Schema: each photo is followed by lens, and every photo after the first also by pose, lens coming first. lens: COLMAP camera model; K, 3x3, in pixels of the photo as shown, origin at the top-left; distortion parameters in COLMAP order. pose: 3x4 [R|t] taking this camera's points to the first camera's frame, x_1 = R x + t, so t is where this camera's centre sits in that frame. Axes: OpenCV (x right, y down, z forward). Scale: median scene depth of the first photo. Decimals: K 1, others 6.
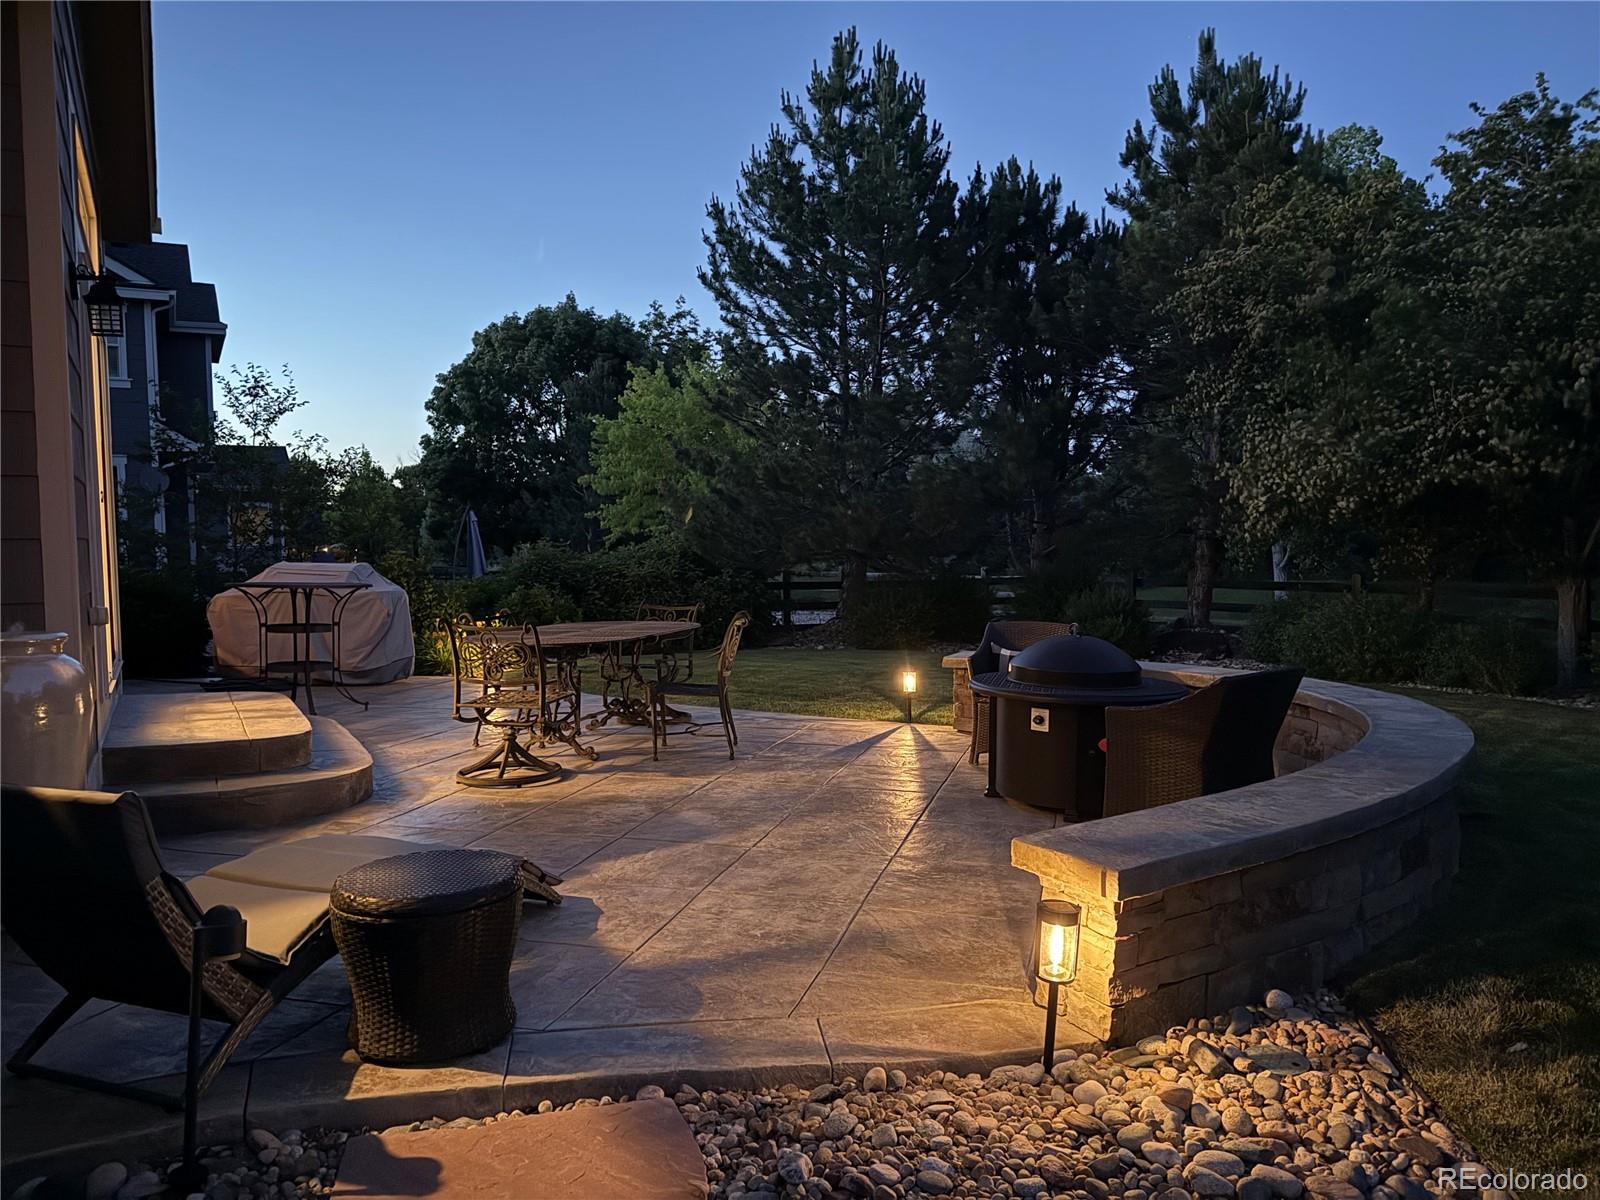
lens RADIAL K [[1108.8, 0, 800.0], [0, 1108.8, 600.0], [0, 0, 1]] dist [0.083625, -0.118322]
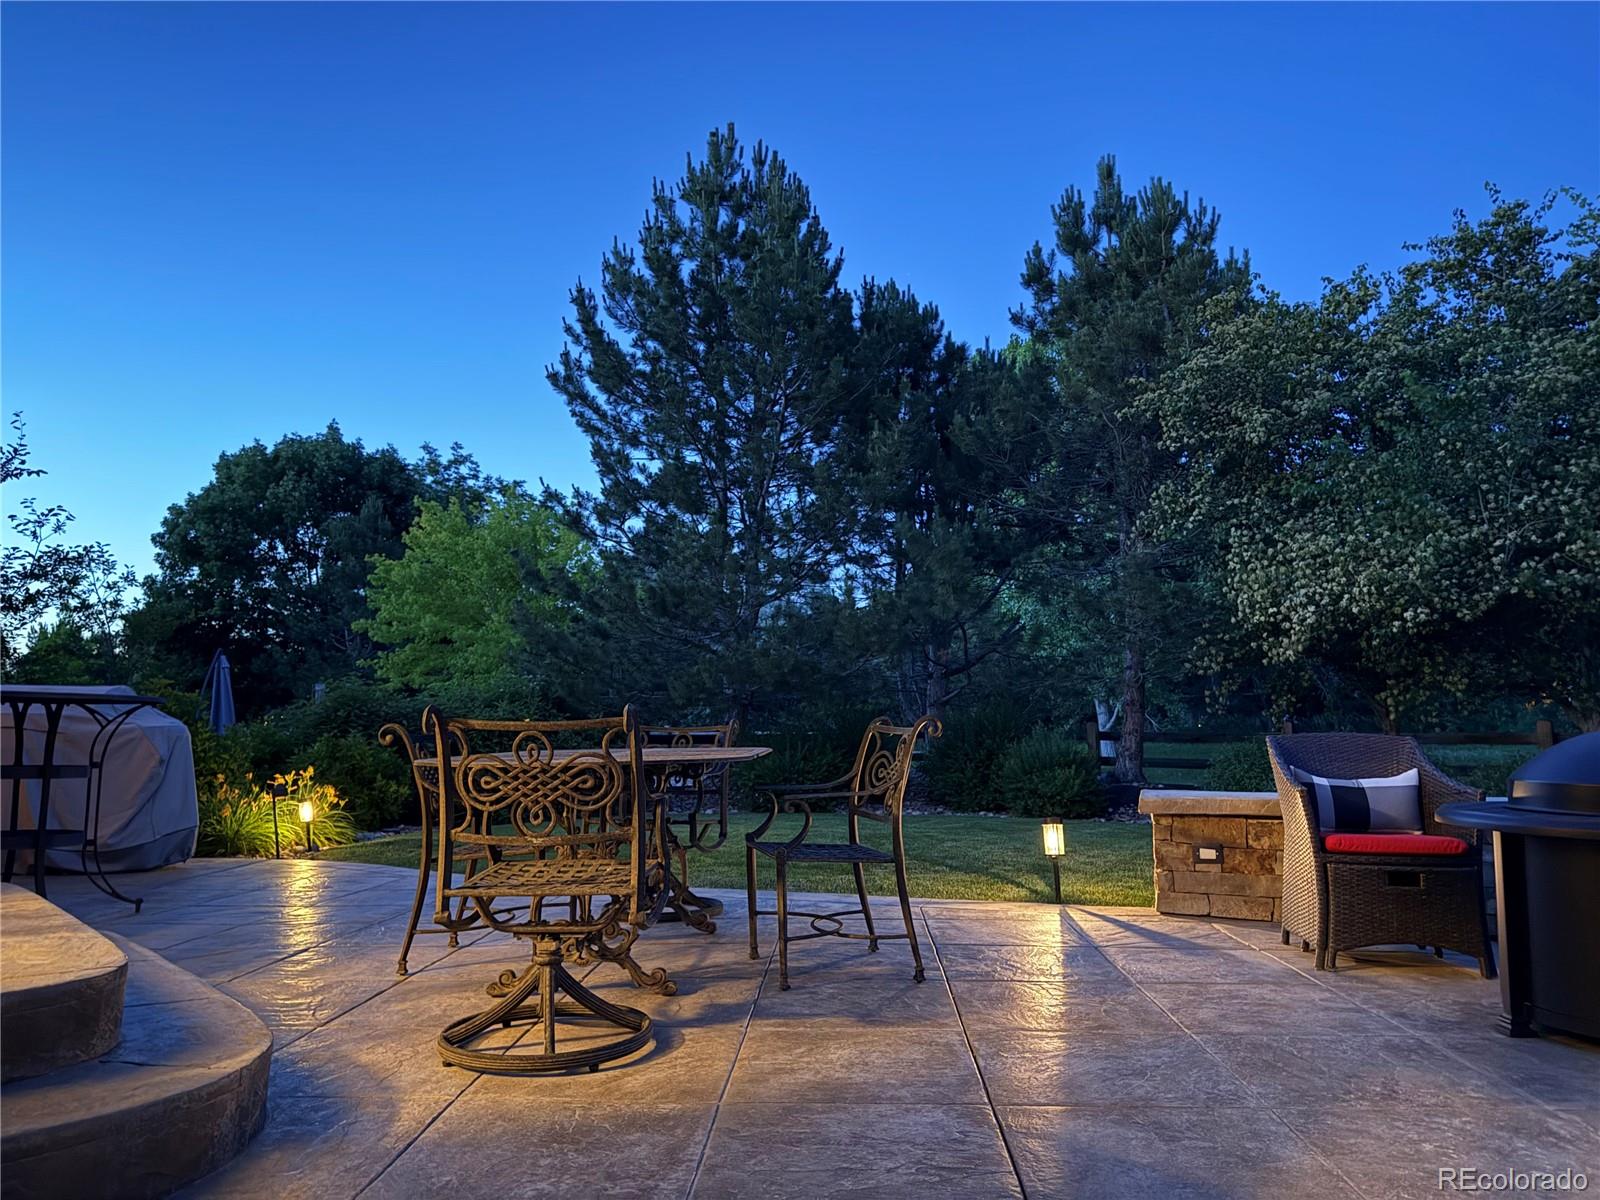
lens RADIAL K [[1138.3, 0, 831.0], [0, 1138.3, 599.7], [0, 0, 1]] dist [0.082206, -0.096652]
pose [[0.974940, 0.020947, 0.221480, -0.078670], [0.012103, 0.989089, -0.146823, 0.013177], [-0.222139, 0.145824, 0.964048, 0.142837]]
